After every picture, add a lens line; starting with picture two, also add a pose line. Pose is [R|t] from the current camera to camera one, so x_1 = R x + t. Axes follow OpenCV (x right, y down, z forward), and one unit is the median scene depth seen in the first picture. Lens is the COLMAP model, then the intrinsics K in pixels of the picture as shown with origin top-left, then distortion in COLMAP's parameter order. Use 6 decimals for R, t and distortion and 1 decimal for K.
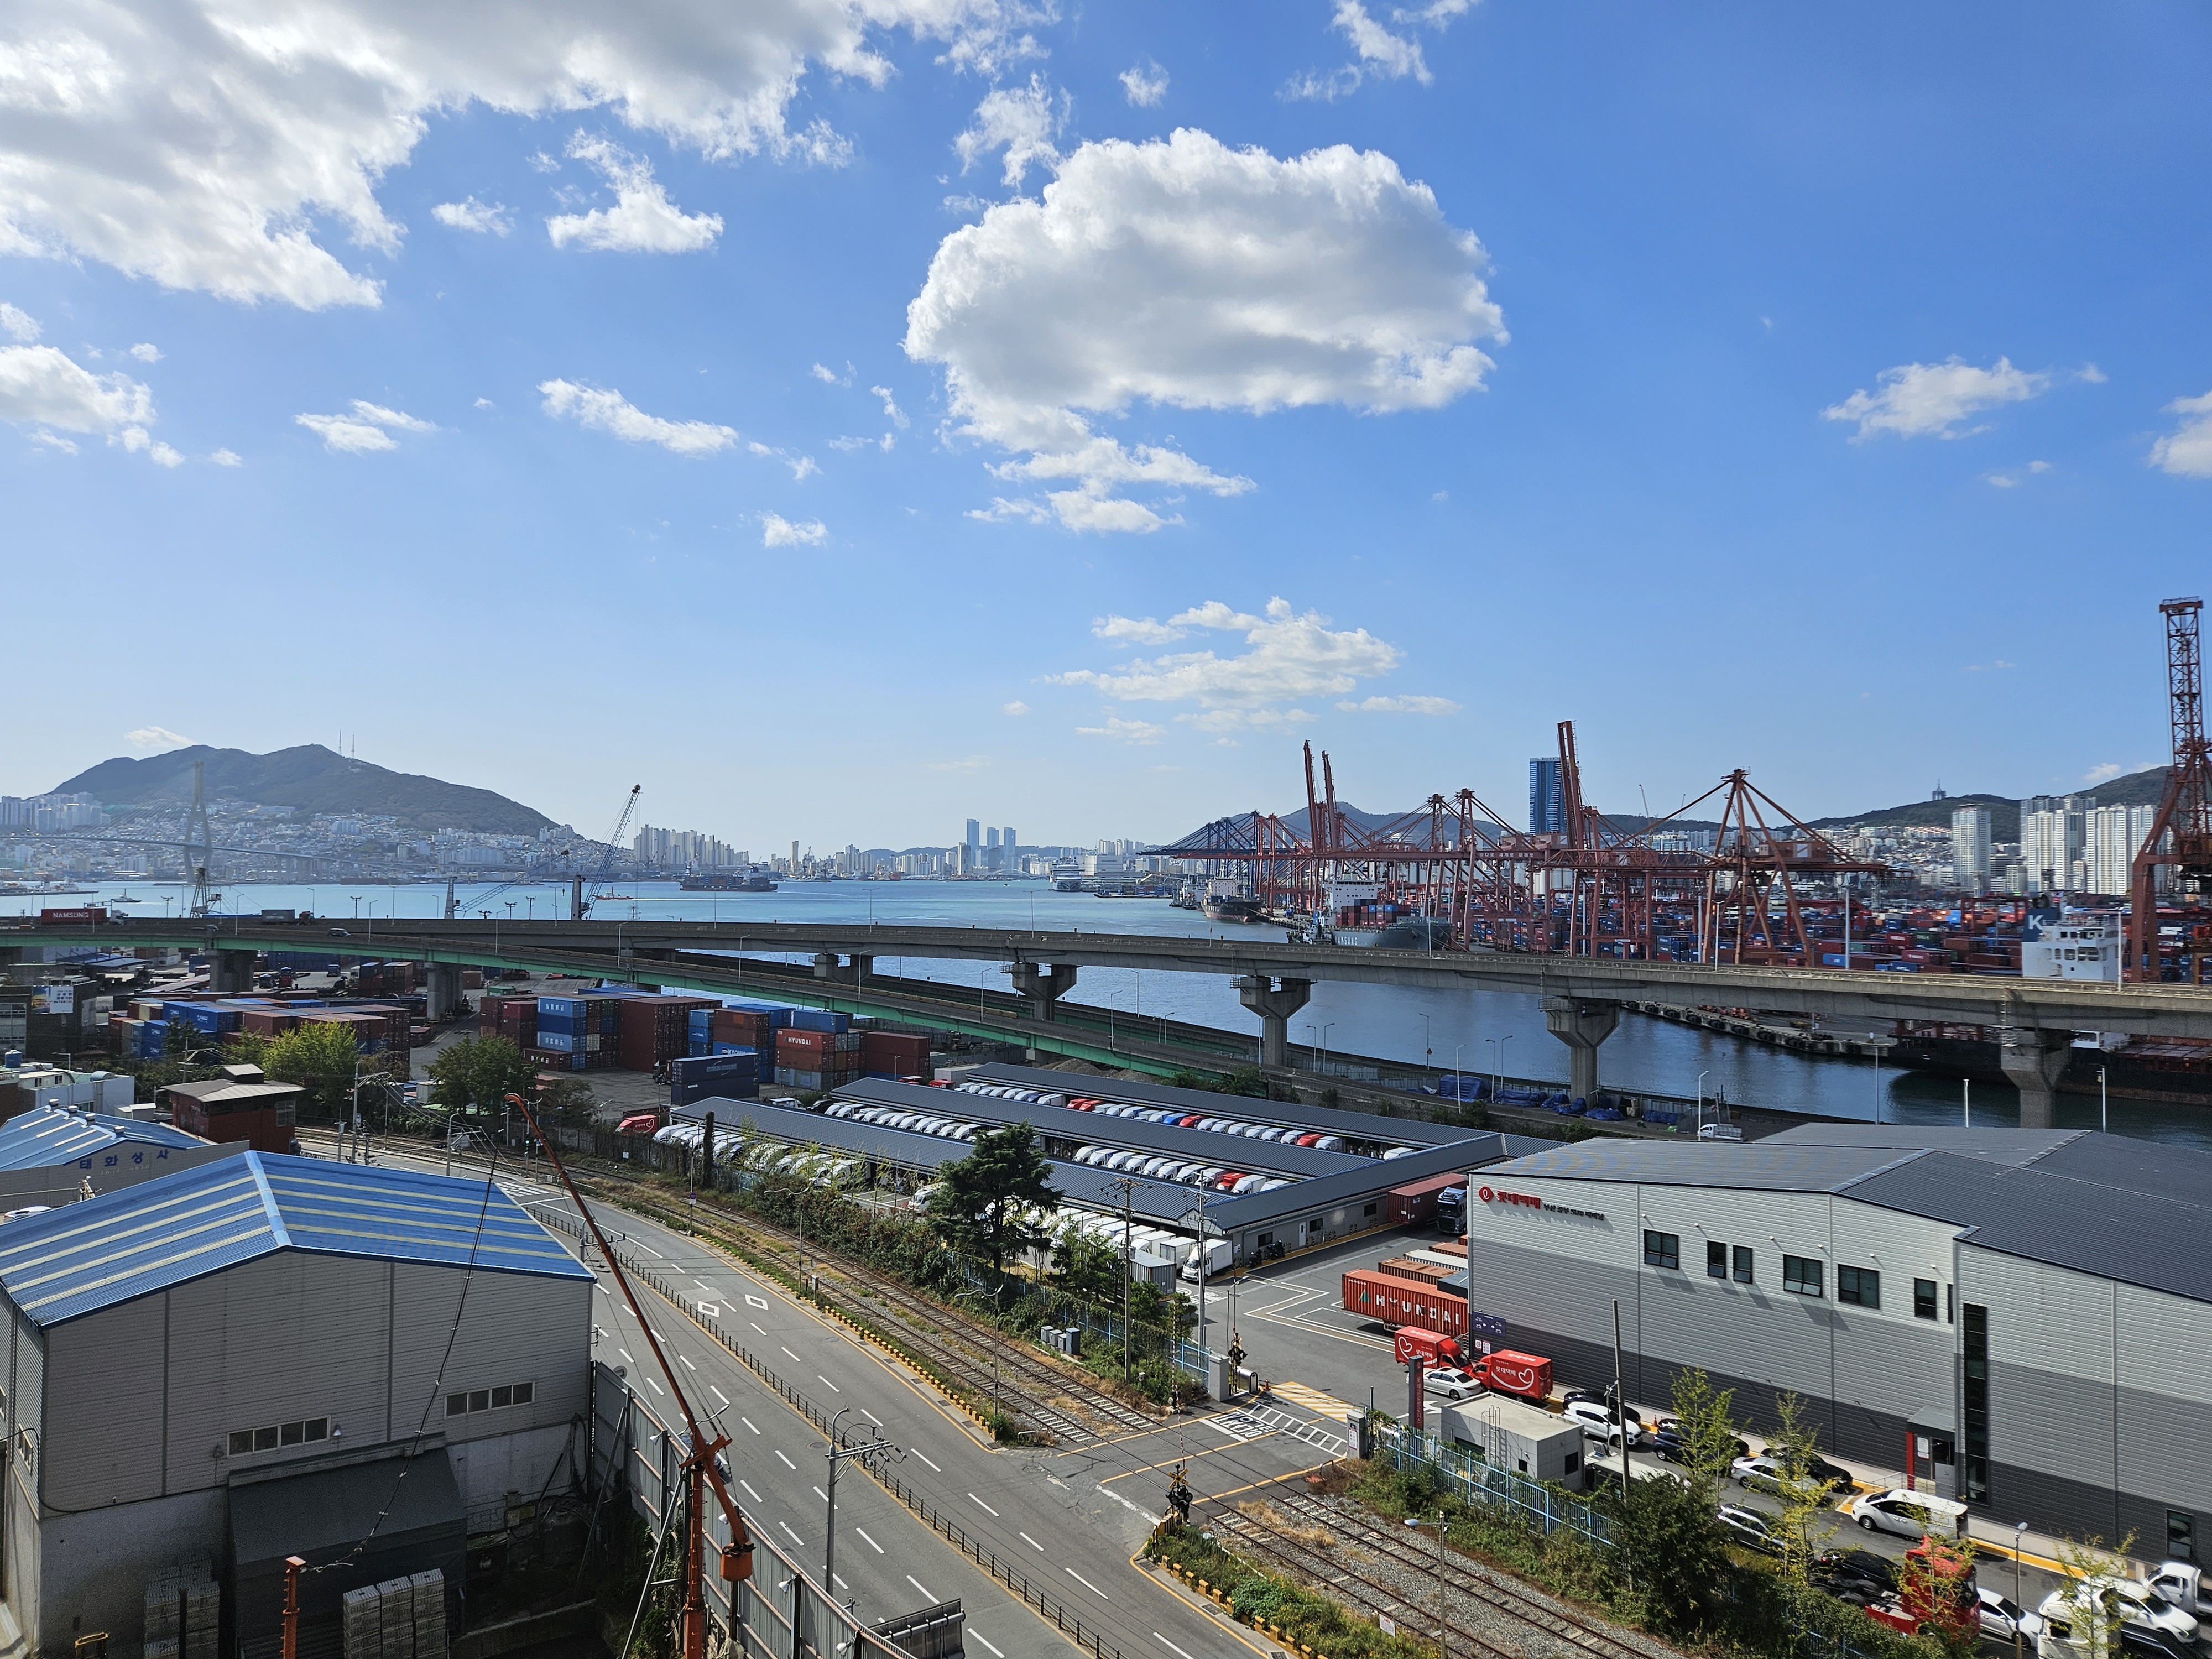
lens RADIAL K [[1518.2, 0, 1092.2], [0, 1518.2, 839.5], [0, 0, 1]] dist [0.083610, -0.071660]
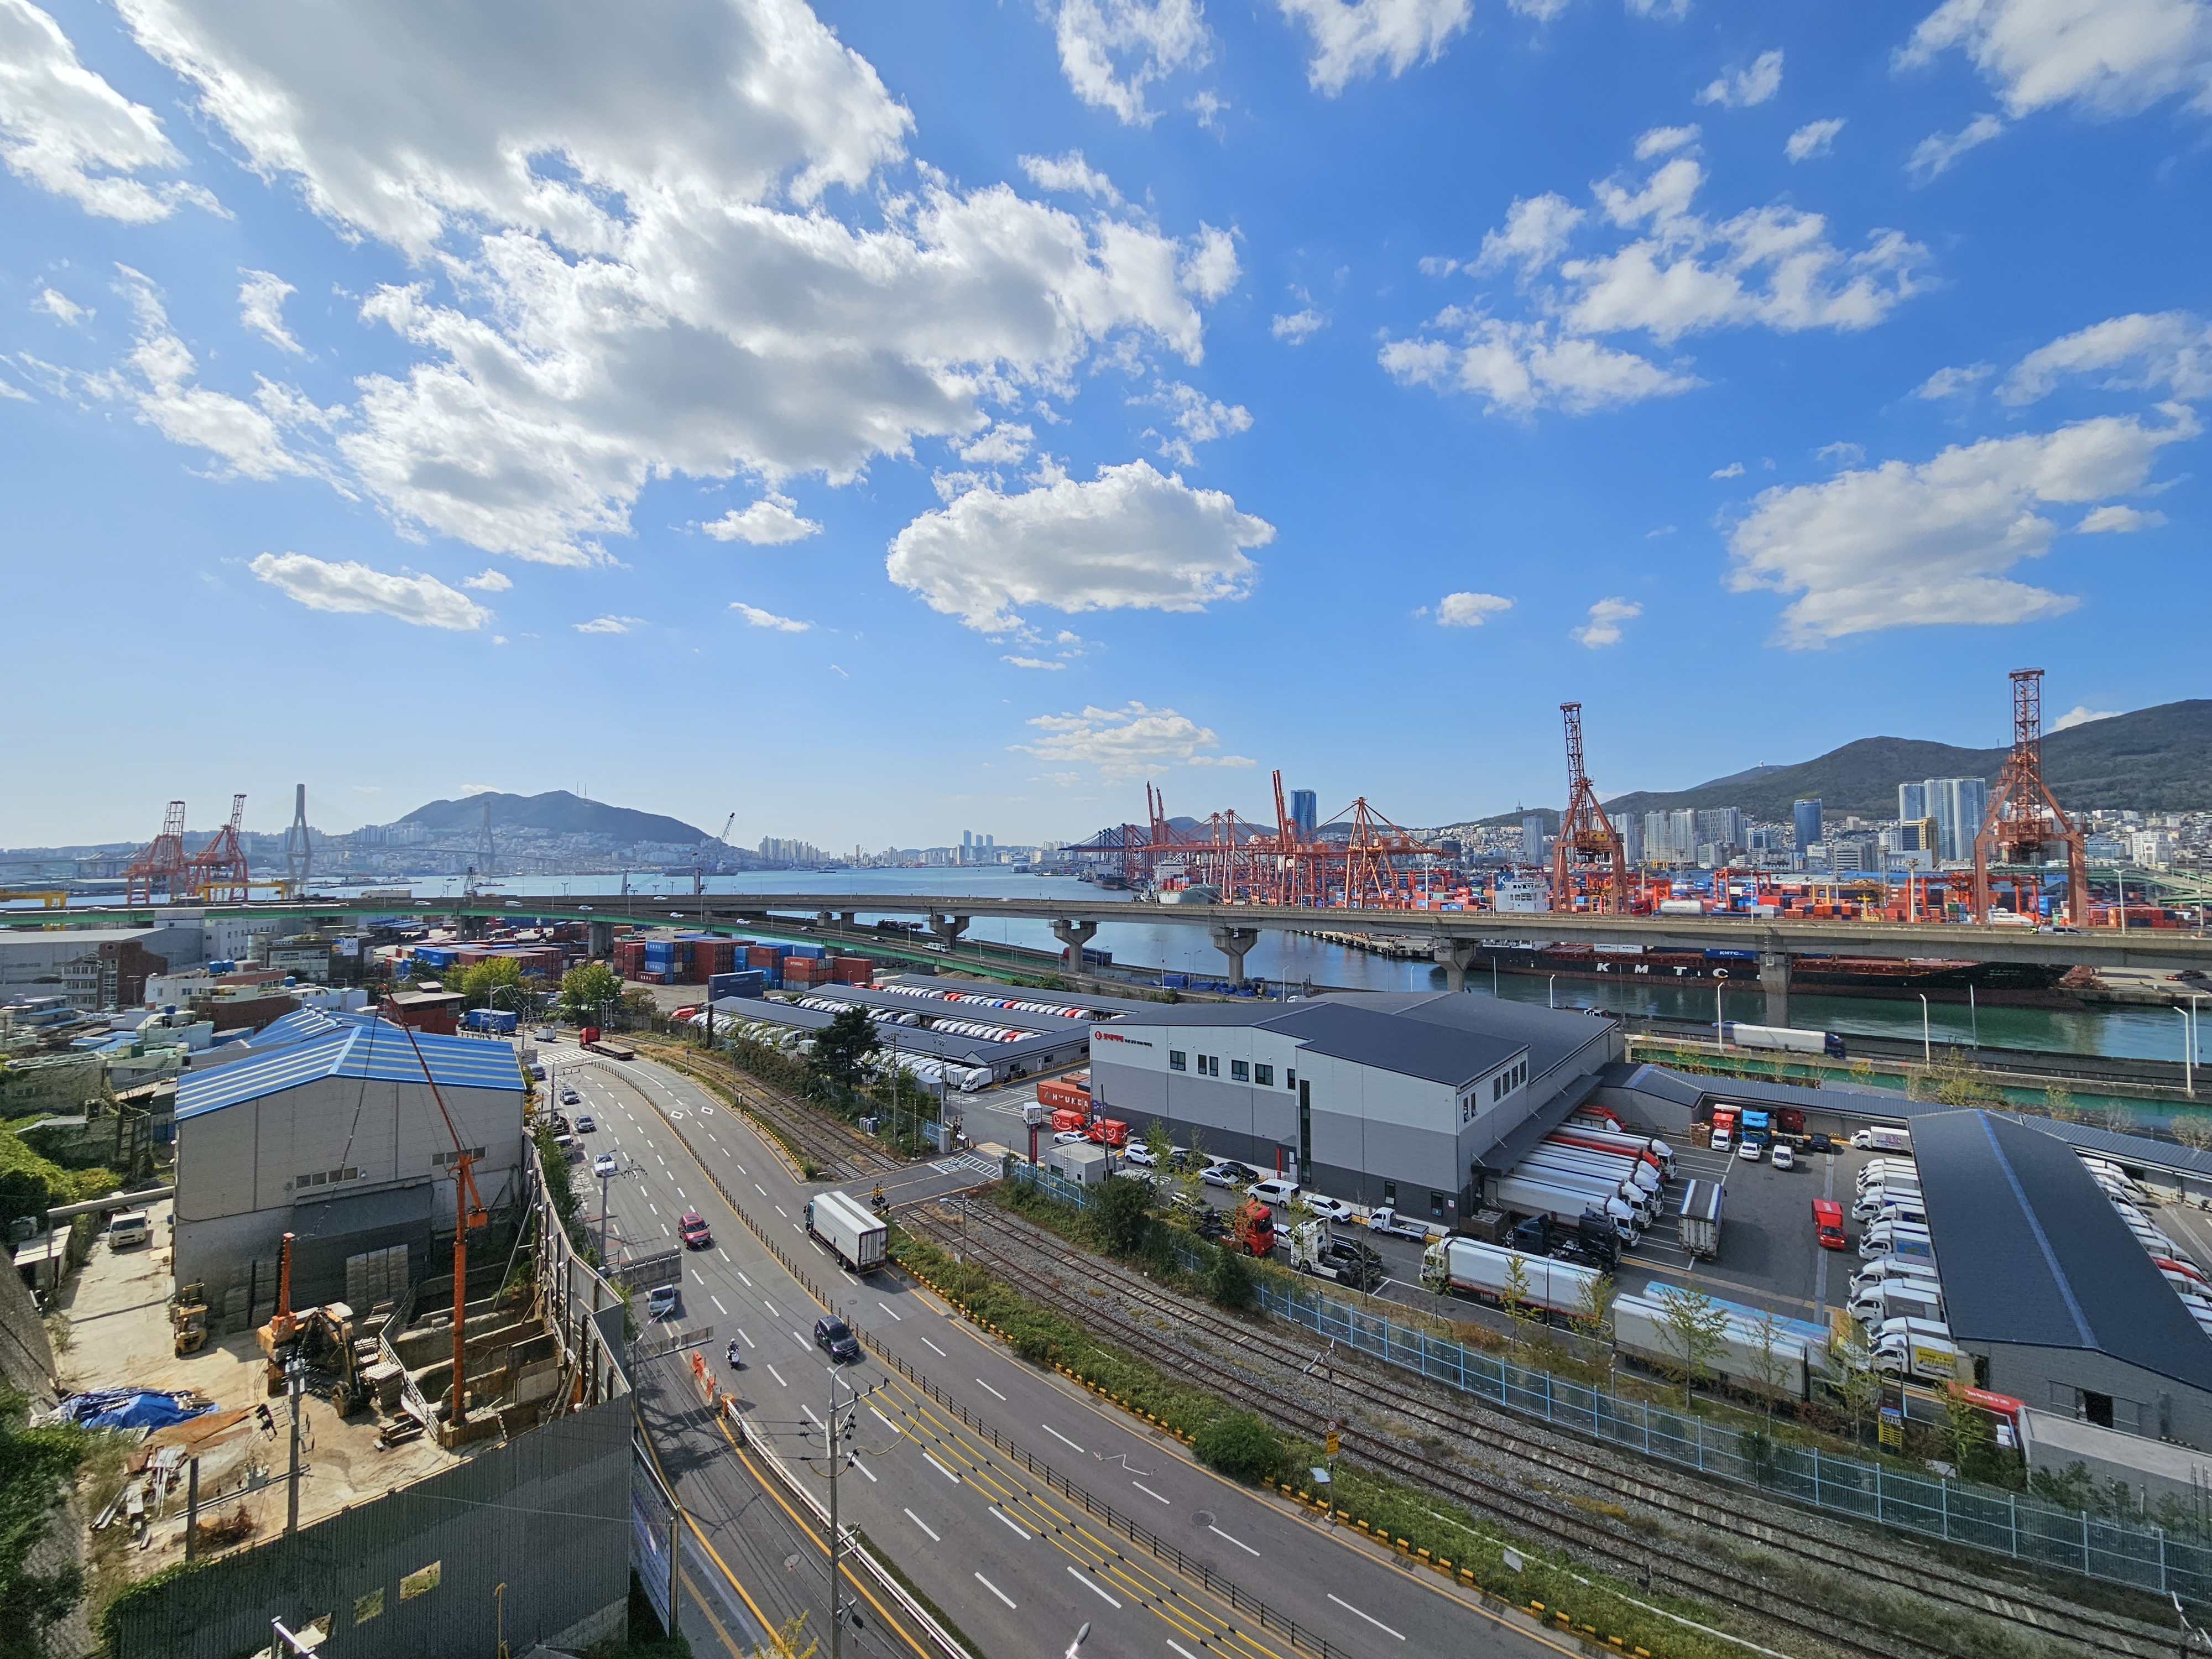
lens RADIAL K [[909.7, 0, 1104.4], [0, 909.7, 823.1], [0, 0, 1]] dist [0.002802, -0.002665]
pose [[0.997435, -0.013246, 0.070341, 0.119014], [0.014619, 0.999712, -0.019041, 0.000111], [-0.070069, 0.020020, 0.997341, -0.053015]]
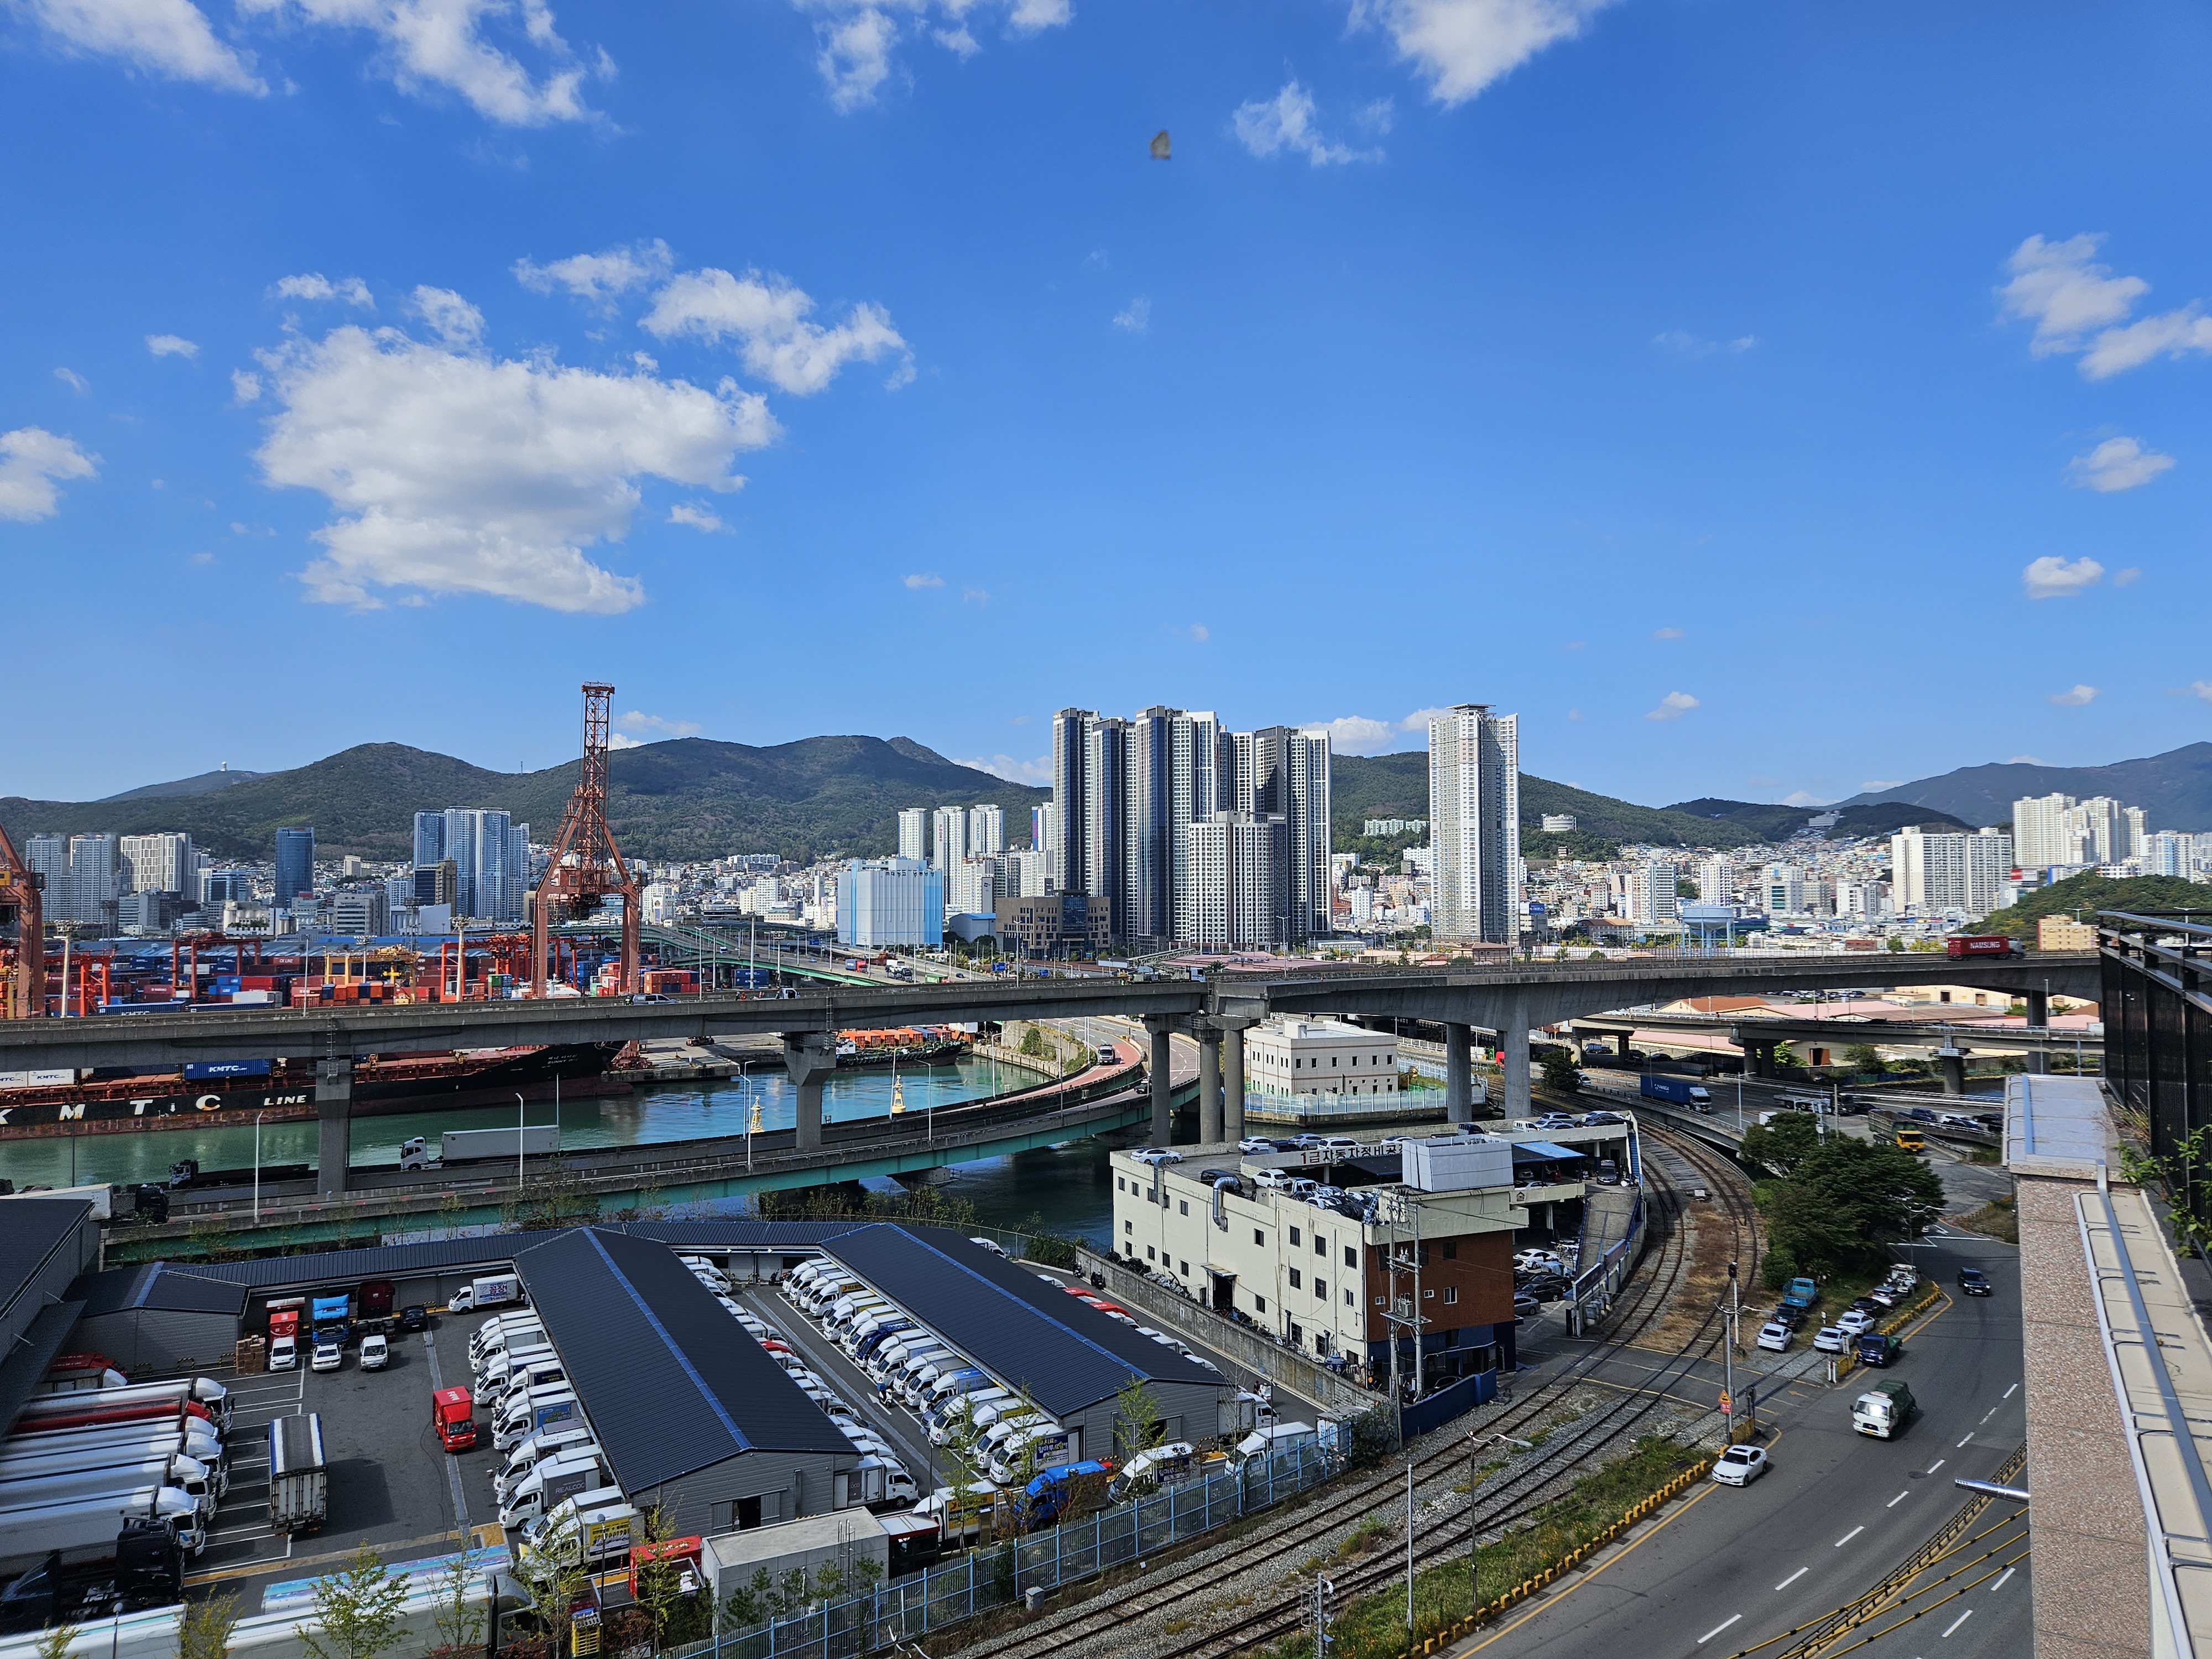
lens RADIAL K [[1515.7, 0, 1130.0], [0, 1515.7, 846.9], [0, 0, 1]] dist [0.086750, -0.070493]
pose [[0.336354, 0.024311, 0.941422, 0.055554], [-0.009347, 0.999704, -0.022476, -0.000150], [-0.941689, -0.001240, 0.336482, -0.037813]]
